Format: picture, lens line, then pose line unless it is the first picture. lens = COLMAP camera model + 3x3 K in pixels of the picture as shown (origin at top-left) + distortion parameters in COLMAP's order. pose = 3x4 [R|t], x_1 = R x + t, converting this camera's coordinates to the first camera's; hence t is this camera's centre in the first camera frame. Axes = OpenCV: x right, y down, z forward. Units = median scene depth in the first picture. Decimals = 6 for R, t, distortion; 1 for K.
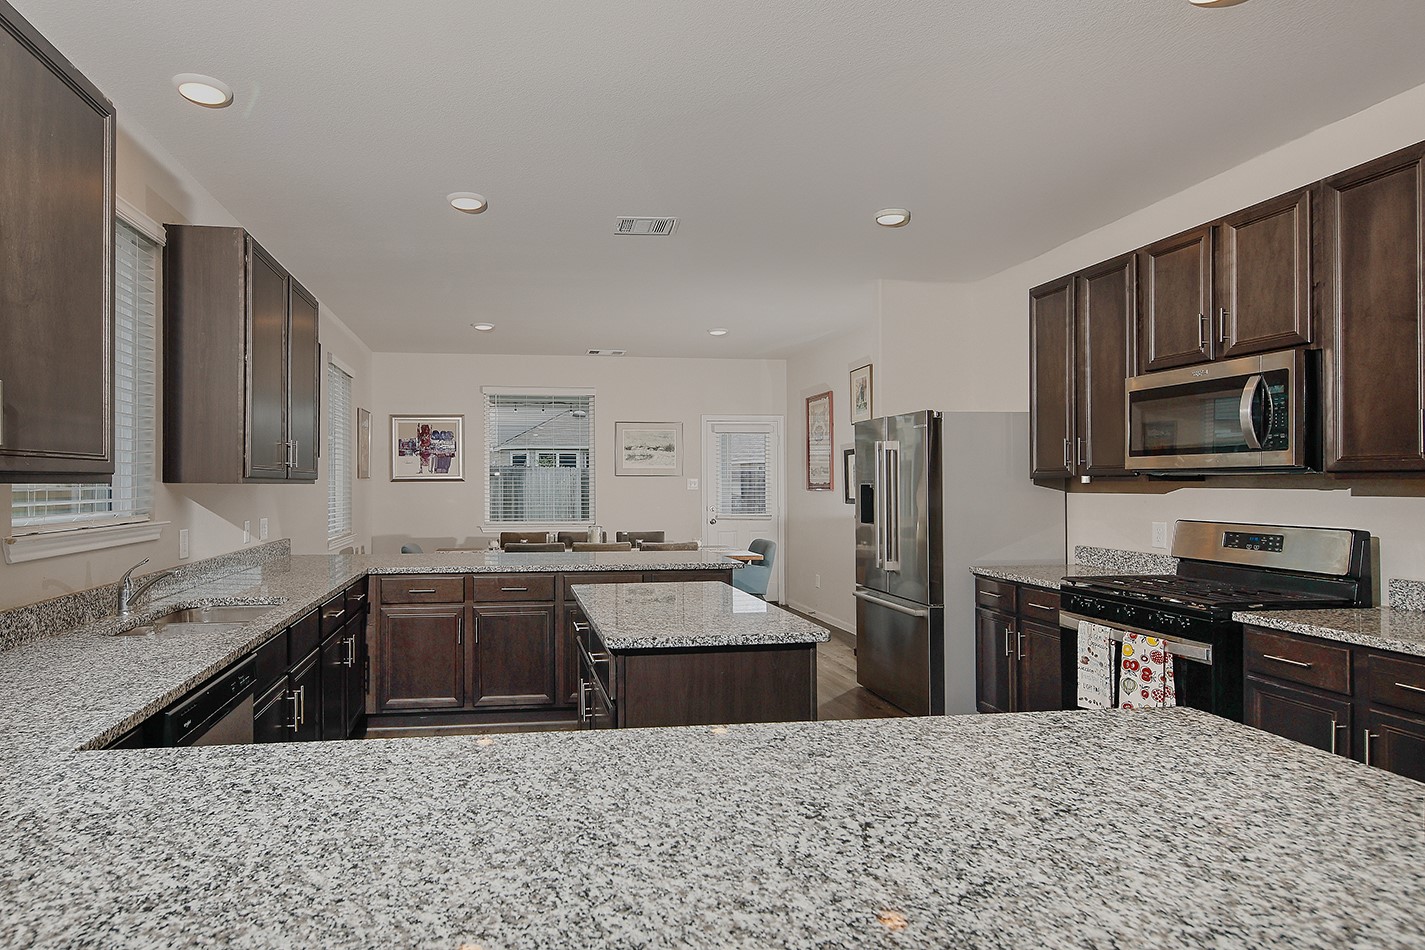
lens RADIAL K [[977.4, 0, 708.9], [0, 977.4, 475.5], [0, 0, 1]] dist [0.006707, 0.002417]
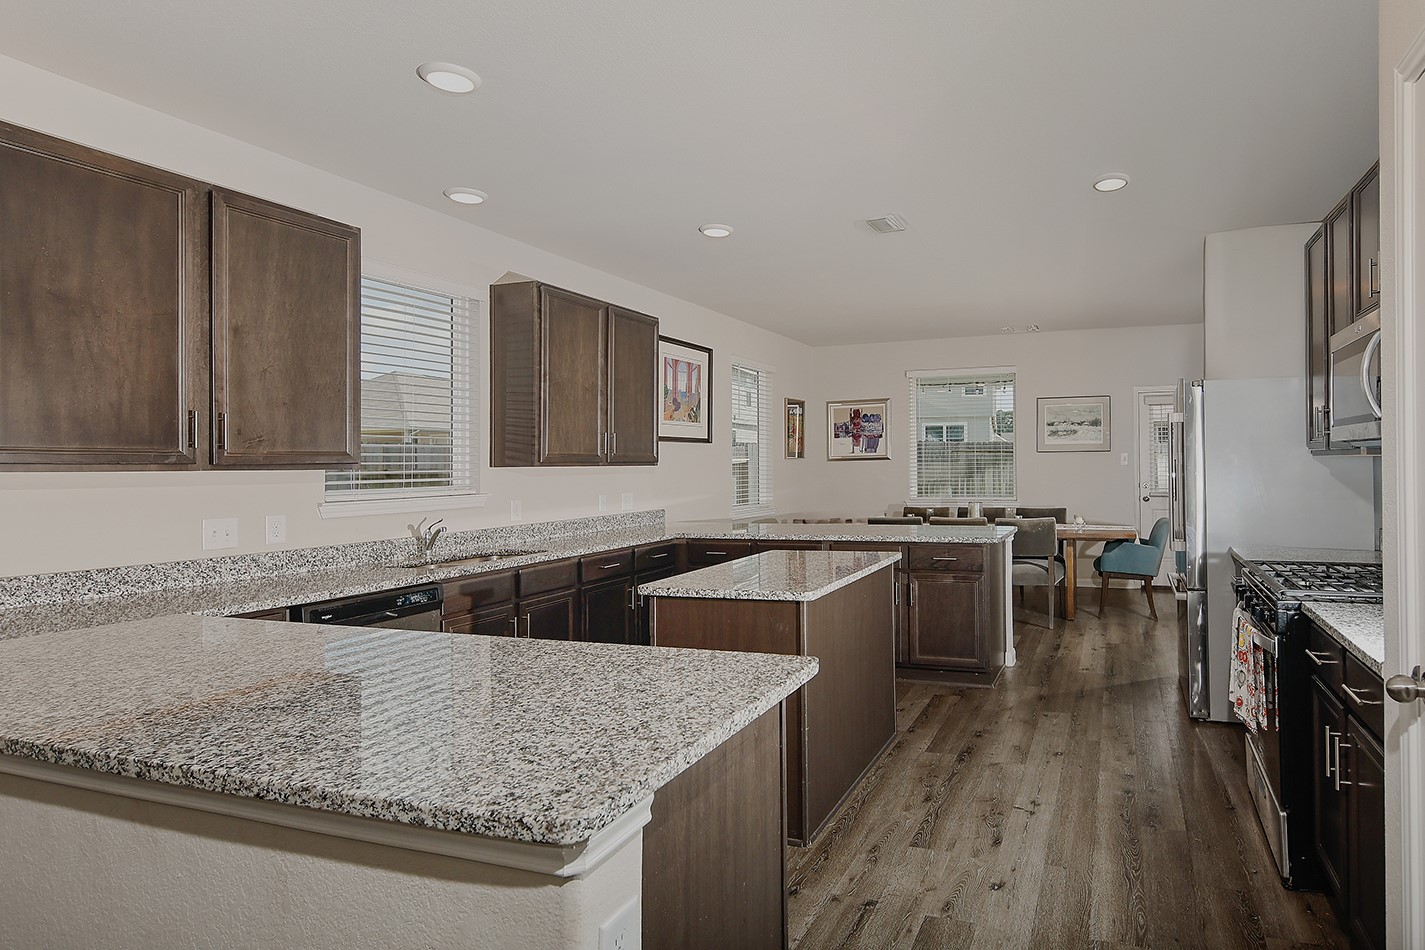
lens RADIAL K [[977.4, 0, 720.9], [0, 977.4, 464.7], [0, 0, 1]] dist [0.006707, 0.002417]
pose [[0.832545, -0.010023, -0.553866, 0.193817], [0.017697, 0.999807, 0.008509, -0.001213], [0.553674, -0.016886, 0.832562, -0.005741]]
